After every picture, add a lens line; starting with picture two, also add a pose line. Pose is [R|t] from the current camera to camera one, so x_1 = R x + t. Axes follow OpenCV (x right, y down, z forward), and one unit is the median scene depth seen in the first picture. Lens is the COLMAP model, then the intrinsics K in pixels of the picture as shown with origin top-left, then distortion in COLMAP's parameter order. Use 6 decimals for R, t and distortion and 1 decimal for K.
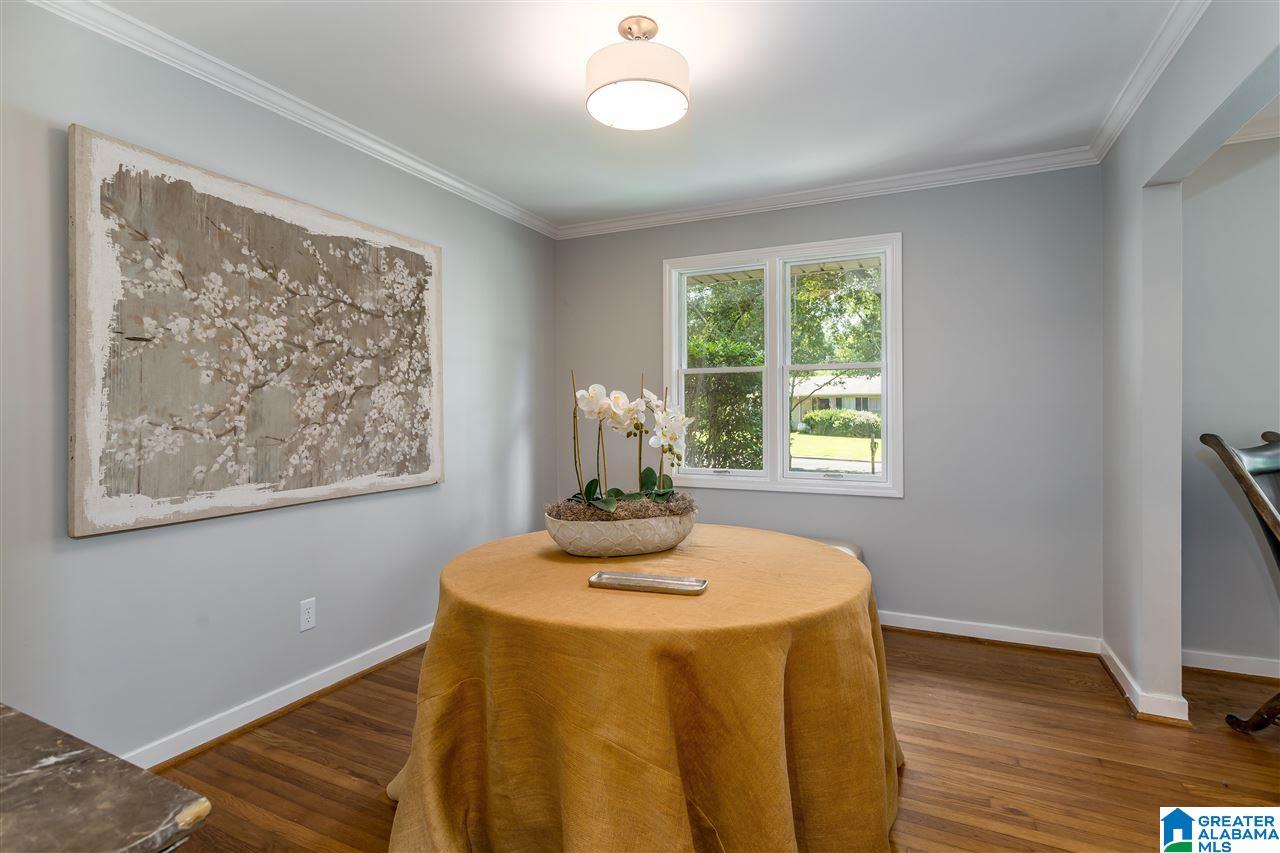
lens RADIAL K [[614.1, 0, 640.0], [0, 614.1, 414.2], [0, 0, 1]] dist [-0.003204, -0.000368]
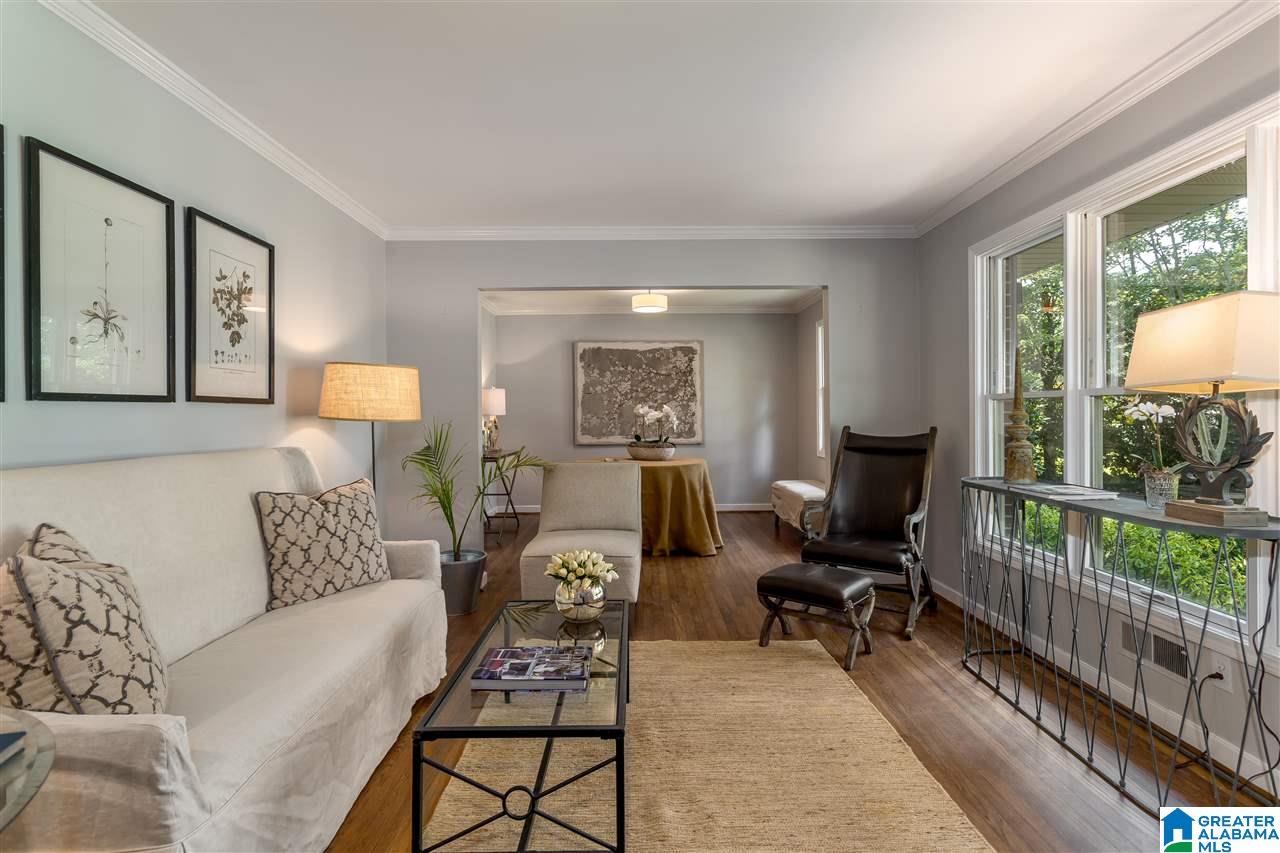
lens RADIAL K [[614.1, 0, 640.8], [0, 614.1, 428.2], [0, 0, 1]] dist [-0.003204, -0.000368]
pose [[0.426662, 0.001766, -0.904410, 2.066998], [-0.000270, 0.999998, 0.001826, 0.062501], [0.904411, -0.000535, 0.426662, -0.228701]]
